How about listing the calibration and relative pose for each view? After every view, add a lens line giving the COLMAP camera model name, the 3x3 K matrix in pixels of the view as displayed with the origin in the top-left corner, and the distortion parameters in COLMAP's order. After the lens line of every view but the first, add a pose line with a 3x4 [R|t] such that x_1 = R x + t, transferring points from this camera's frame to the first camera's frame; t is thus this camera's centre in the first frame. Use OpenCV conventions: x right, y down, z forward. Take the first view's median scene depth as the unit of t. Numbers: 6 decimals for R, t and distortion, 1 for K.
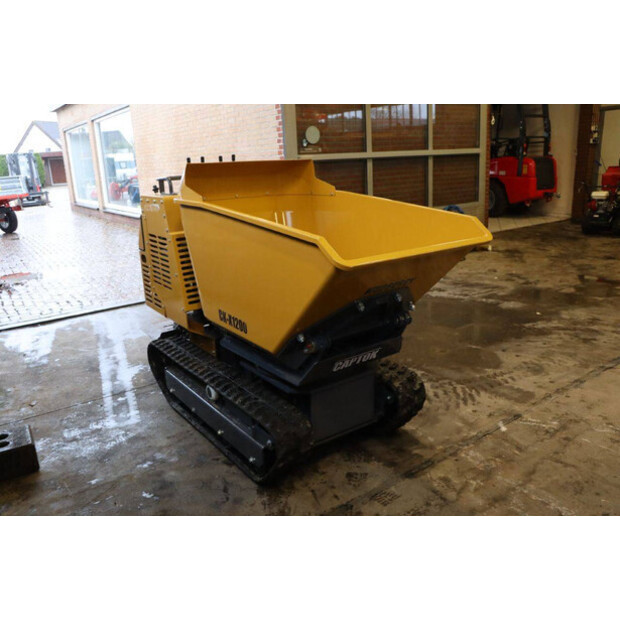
lens RADIAL K [[532.4, 0, 310.8], [0, 532.4, 311.1], [0, 0, 1]] dist [-0.111090, 0.040415]
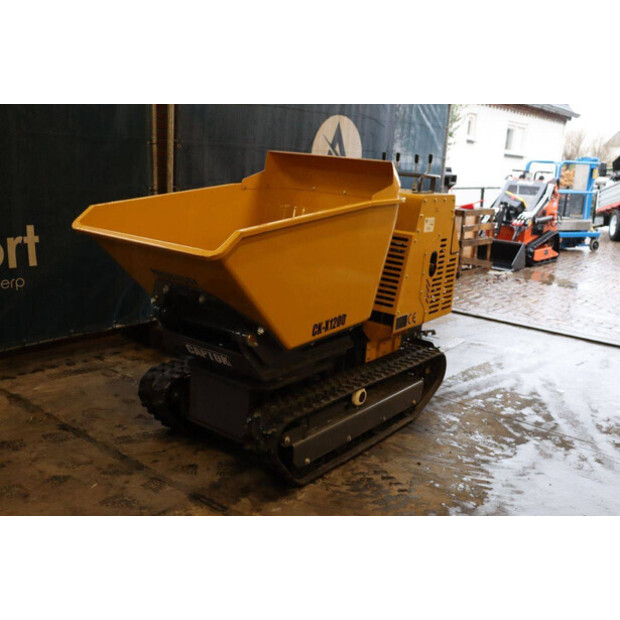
lens RADIAL K [[638.5, 0, 309.3], [0, 638.5, 307.5], [0, 0, 1]] dist [-0.036239, 0.000000]
pose [[0.287678, 0.285983, -0.914032, 0.861424], [-0.335770, 0.923918, 0.183398, -0.193702], [0.896939, 0.254145, 0.361815, 0.515867]]
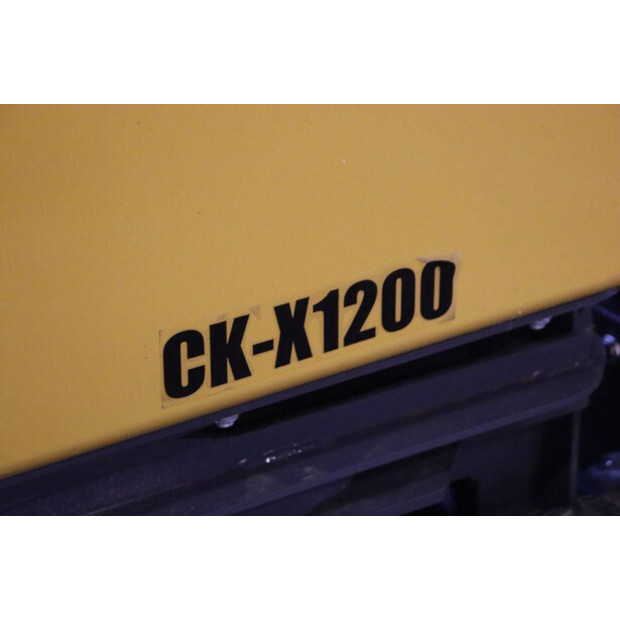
lens RADIAL K [[1469.6, 0, 310.1], [0, 1469.6, 310.2], [0, 0, 1]] dist [0.412044, 0.000000]
pose [[-0.103225, 0.451388, -0.886337, 0.384087], [-0.262730, 0.847075, 0.461991, -0.183123], [0.959332, 0.280557, 0.031154, 0.848498]]
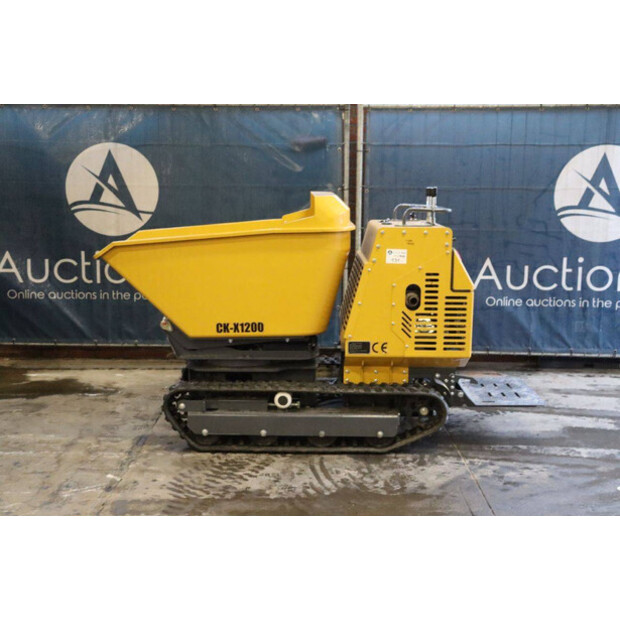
lens RADIAL K [[838.4, 0, 309.7], [0, 838.4, 313.9], [0, 0, 1]] dist [0.065690, 0.000000]
pose [[-0.579462, 0.162696, -0.798595, 1.133498], [-0.215249, 0.914528, 0.342500, -0.550112], [0.786061, 0.370363, -0.494914, 1.641763]]
